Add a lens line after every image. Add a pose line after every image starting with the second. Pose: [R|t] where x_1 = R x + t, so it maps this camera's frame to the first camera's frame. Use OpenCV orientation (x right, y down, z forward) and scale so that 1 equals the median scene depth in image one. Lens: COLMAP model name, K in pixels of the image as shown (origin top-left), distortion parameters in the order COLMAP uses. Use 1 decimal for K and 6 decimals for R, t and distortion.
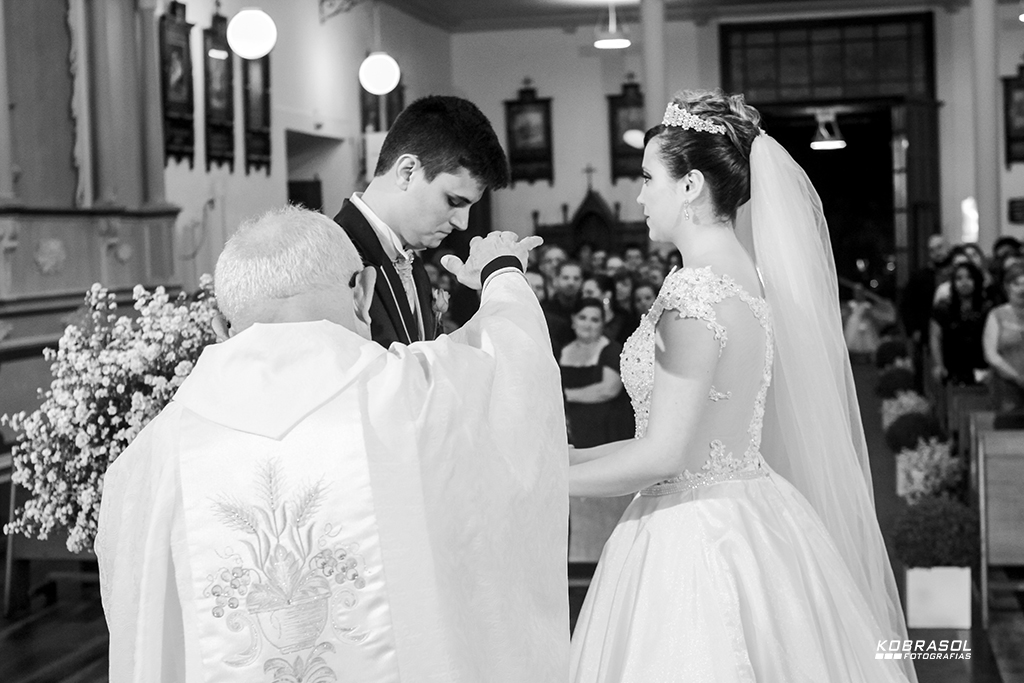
lens RADIAL K [[1686.9, 0, 512.0], [0, 1686.9, 341.5], [0, 0, 1]] dist [-0.324639, 0.030581]
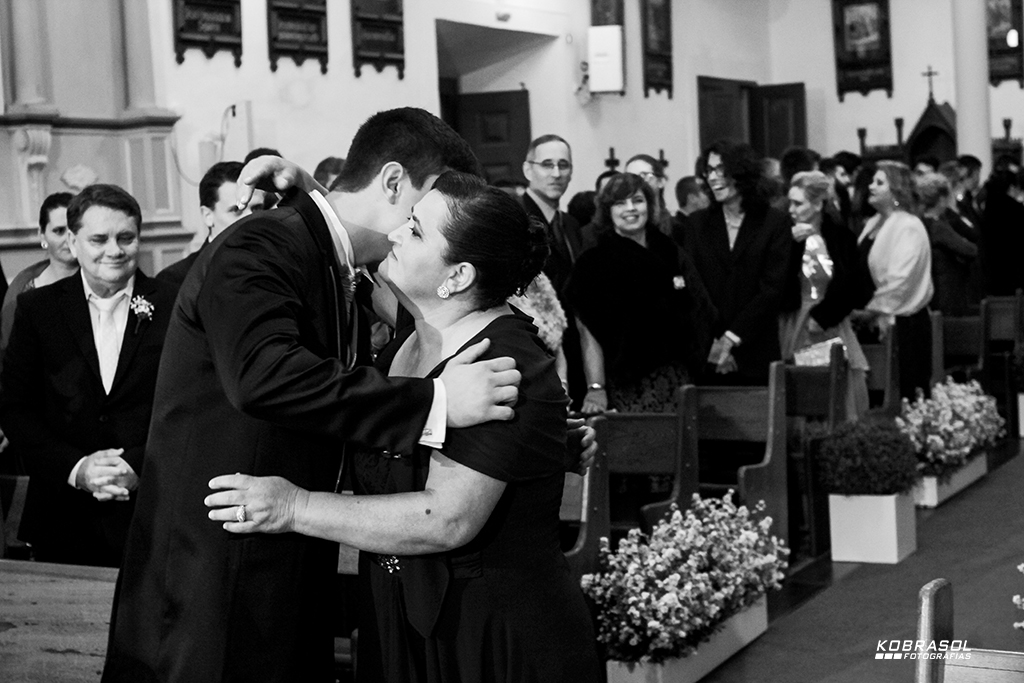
lens RADIAL K [[1678.2, 0, 512.0], [0, 1678.2, 341.5], [0, 0, 1]] dist [-0.095392, 0.218379]
pose [[0.952336, 0.014583, -0.304704, 0.145878], [-0.003952, 0.999363, 0.035475, -0.005513], [0.305027, -0.032580, 0.951786, 0.283299]]
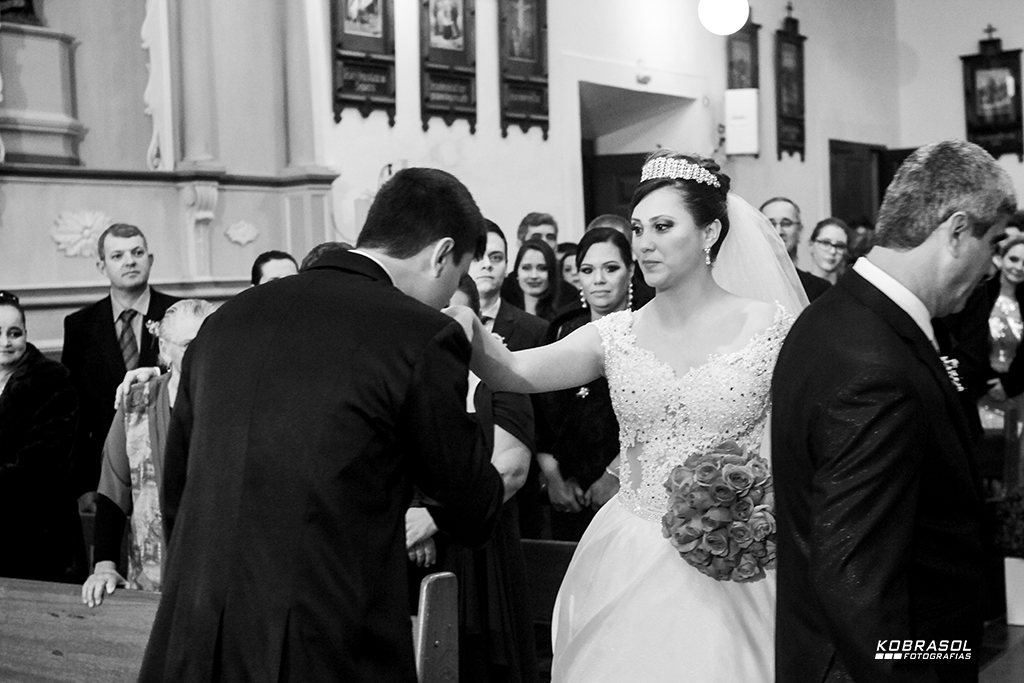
lens RADIAL K [[1678.2, 0, 512.0], [0, 1678.2, 341.5], [0, 0, 1]] dist [-0.095392, 0.218379]
pose [[0.932341, 0.017656, -0.361149, 0.129570], [-0.018696, 0.999825, 0.000613, -0.004852], [0.361097, 0.006180, 0.932508, 0.270393]]
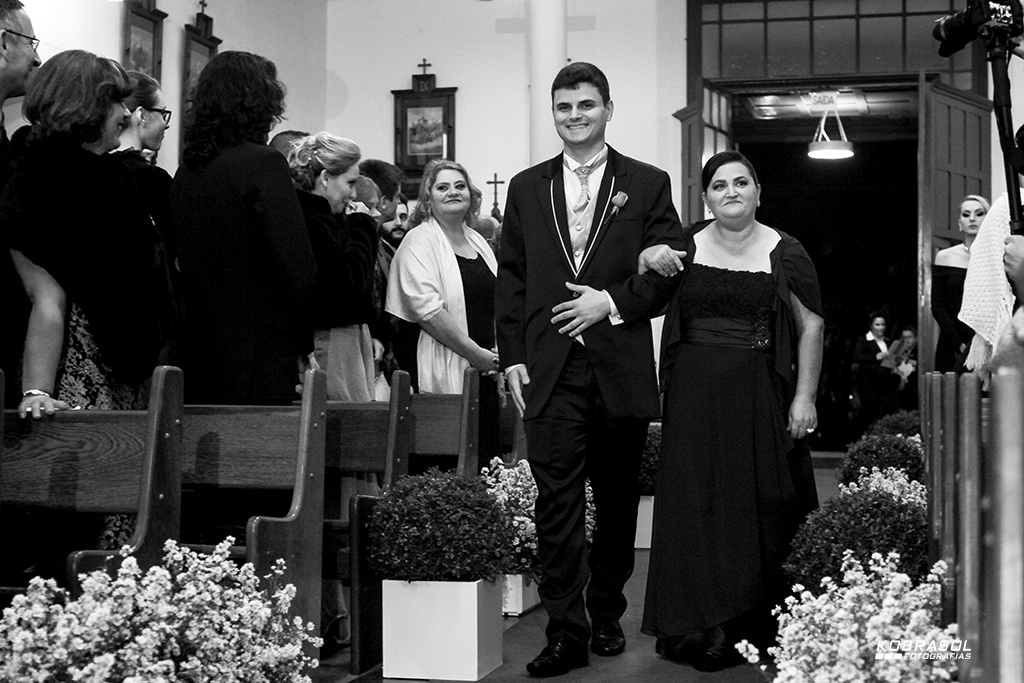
lens RADIAL K [[1678.2, 0, 512.0], [0, 1678.2, 341.5], [0, 0, 1]] dist [-0.095392, 0.218379]
pose [[0.997942, 0.049312, -0.040995, 0.126888], [-0.052114, 0.996160, -0.070357, 0.024886], [0.037368, 0.072349, 0.996679, 0.413335]]
